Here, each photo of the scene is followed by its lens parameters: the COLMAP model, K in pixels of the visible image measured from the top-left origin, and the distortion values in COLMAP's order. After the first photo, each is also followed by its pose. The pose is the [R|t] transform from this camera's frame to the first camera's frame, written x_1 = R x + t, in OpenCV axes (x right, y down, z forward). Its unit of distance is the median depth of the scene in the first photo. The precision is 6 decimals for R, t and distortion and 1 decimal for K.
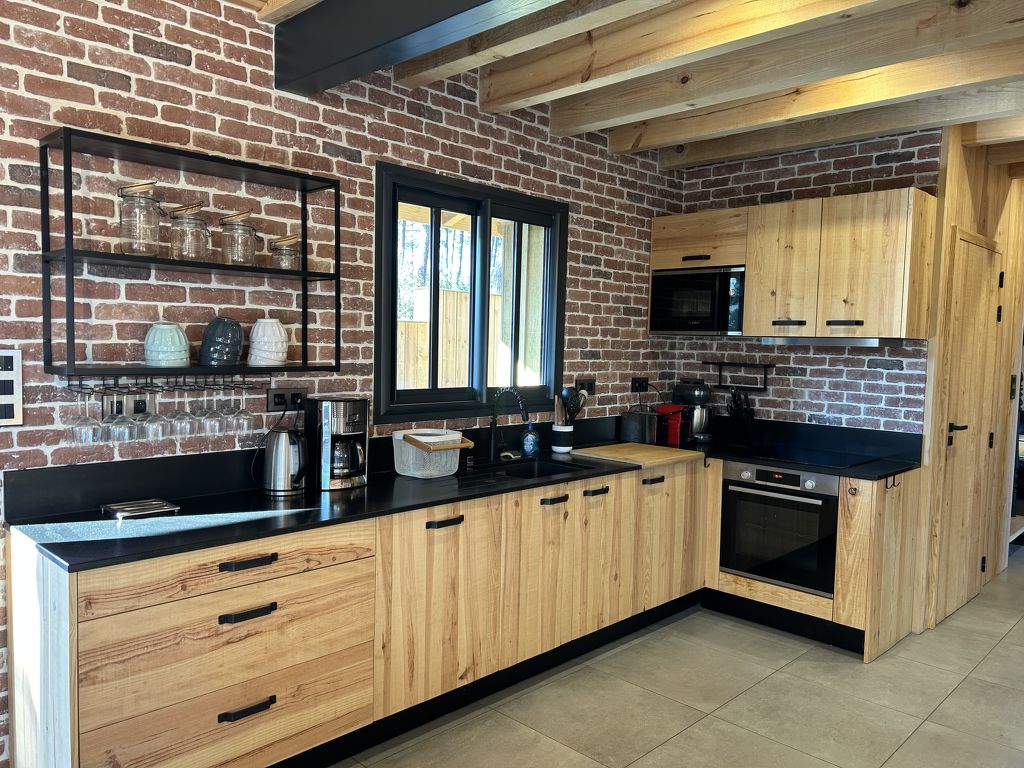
lens RADIAL K [[764.1, 0, 503.0], [0, 764.1, 388.4], [0, 0, 1]] dist [0.050493, -0.053824]
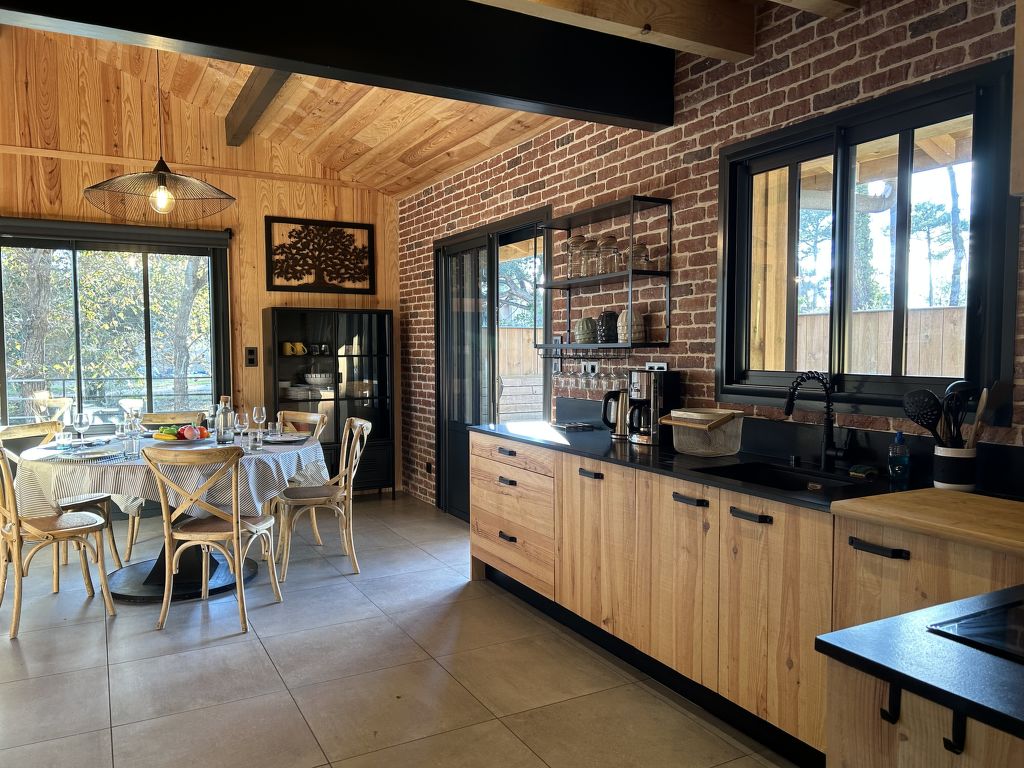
lens RADIAL K [[764.1, 0, 515.7], [0, 764.1, 391.1], [0, 0, 1]] dist [0.050493, -0.053824]
pose [[-0.290872, 0.033039, -0.956191, 0.914489], [-0.063643, 0.996522, 0.053792, -0.005133], [0.954643, 0.076501, -0.287757, 1.041743]]
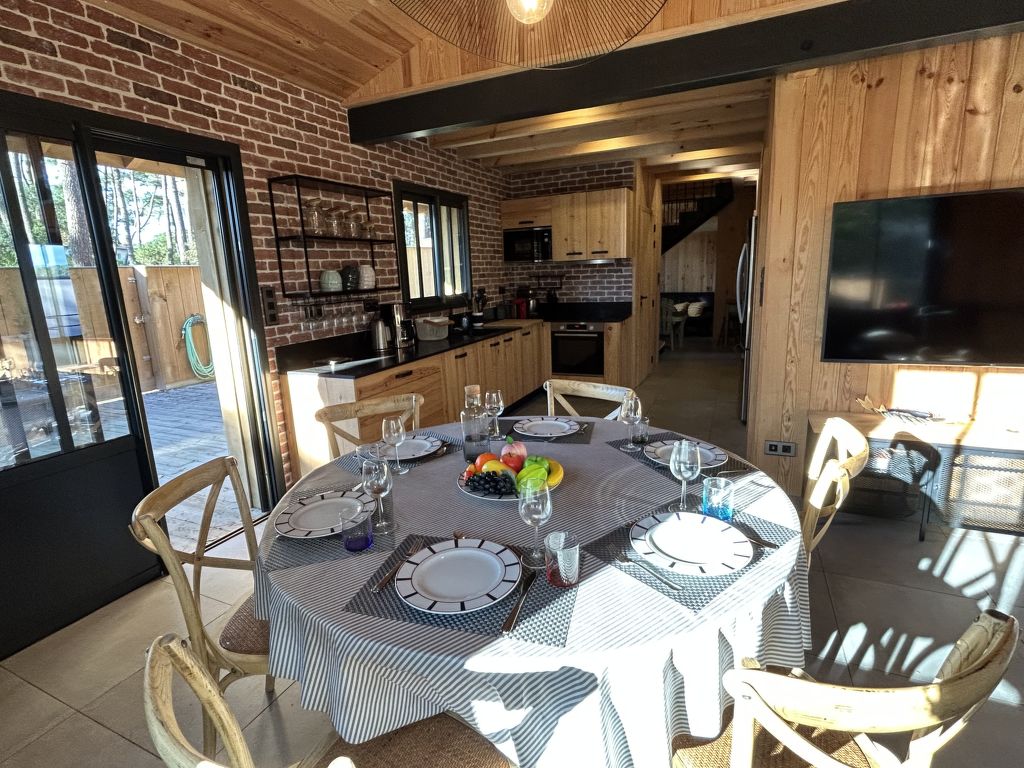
lens RADIAL K [[511.5, 0, 511.3], [0, 511.5, 375.9], [0, 0, 1]] dist [0.005170, -0.001303]
pose [[0.935545, -0.130894, 0.328060, -0.365523], [0.084188, 0.984666, 0.152793, 0.019421], [-0.343029, -0.115326, 0.932218, -0.351650]]
